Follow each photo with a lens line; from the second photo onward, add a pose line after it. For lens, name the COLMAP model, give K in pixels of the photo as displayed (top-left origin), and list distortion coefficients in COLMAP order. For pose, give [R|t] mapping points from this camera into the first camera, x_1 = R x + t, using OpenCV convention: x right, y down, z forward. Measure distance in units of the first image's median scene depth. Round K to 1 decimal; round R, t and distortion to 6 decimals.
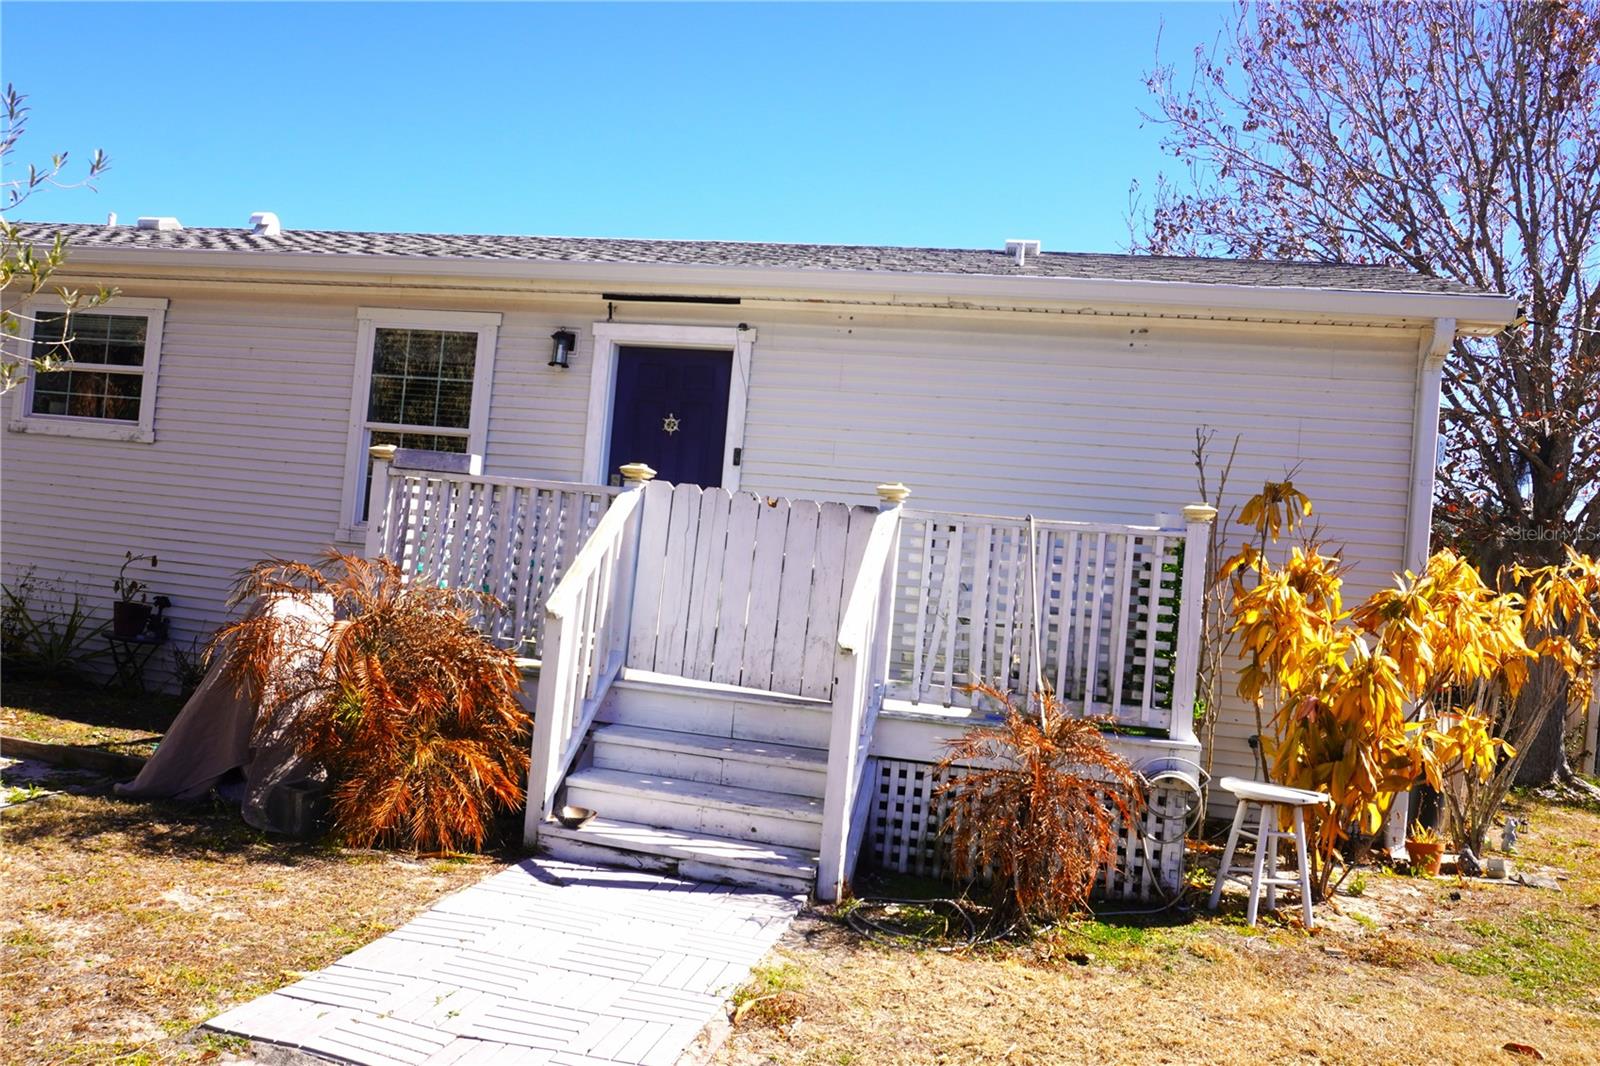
lens RADIAL K [[1239.9, 0, 804.5], [0, 1239.9, 534.9], [0, 0, 1]] dist [-0.046245, -0.005102]
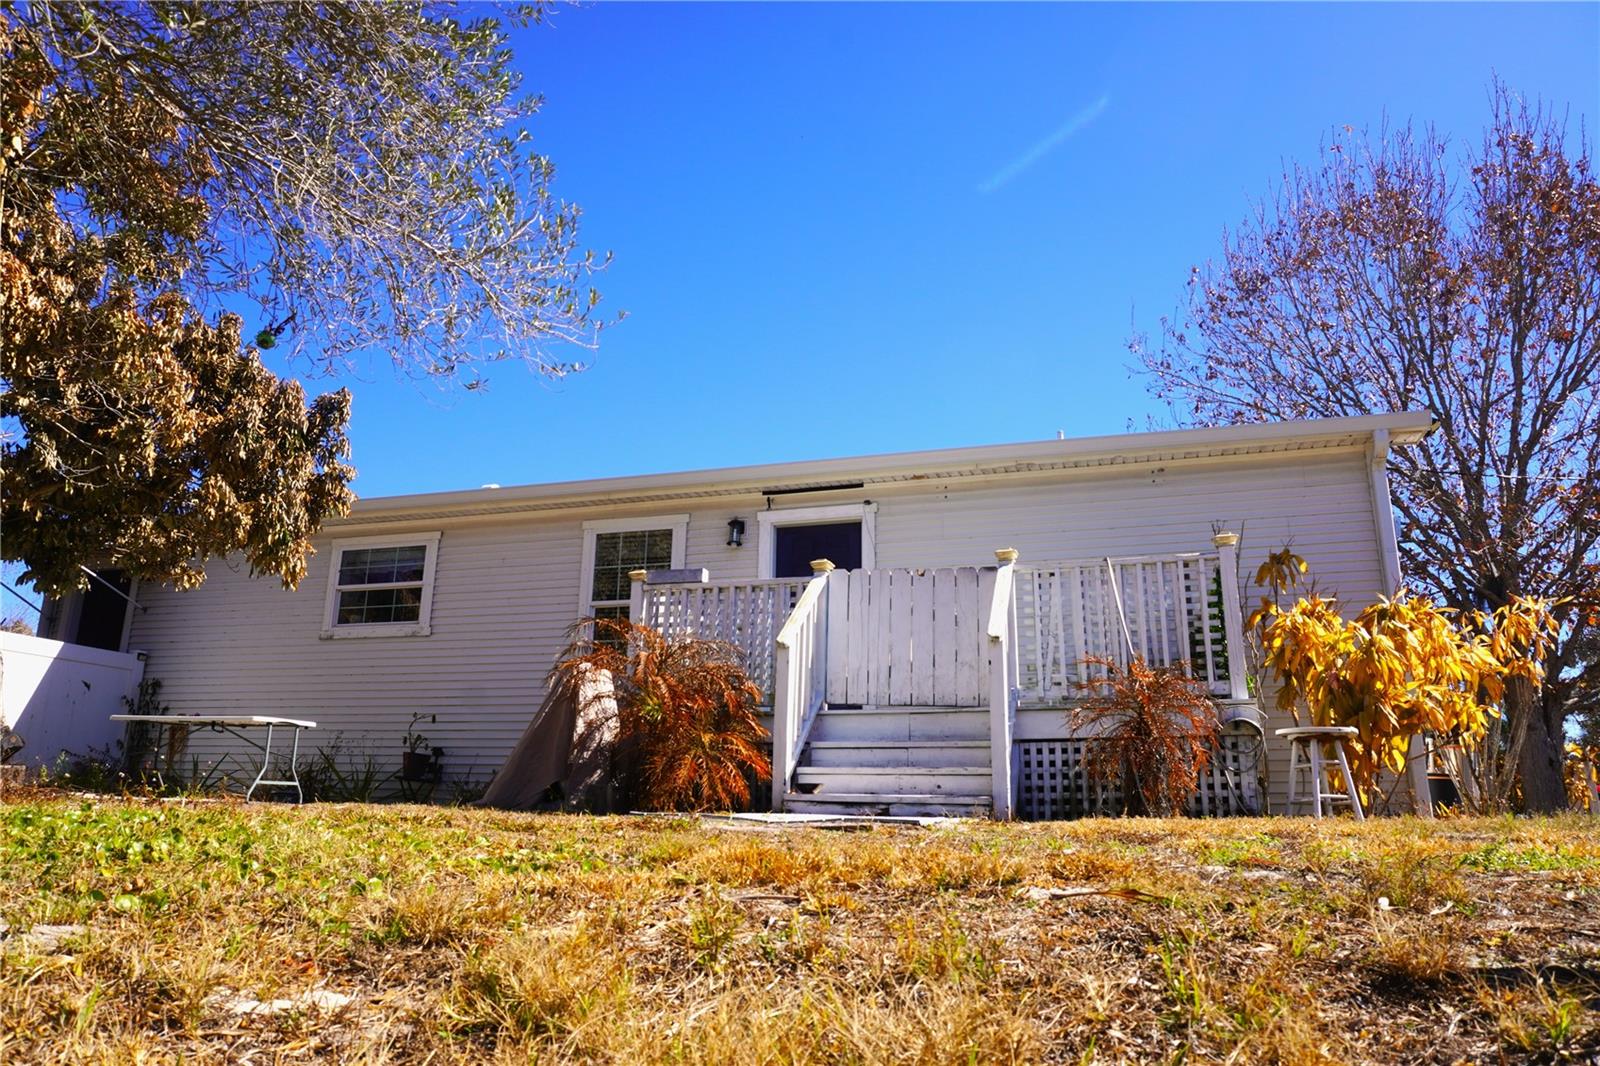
lens RADIAL K [[1063.5, 0, 799.0], [0, 1063.5, 547.2], [0, 0, 1]] dist [-0.045184, 0.023986]
pose [[0.995235, -0.087485, -0.043060, -0.109136], [0.074088, 0.965569, -0.249374, 0.236011], [0.063394, 0.244995, 0.967450, -0.192971]]
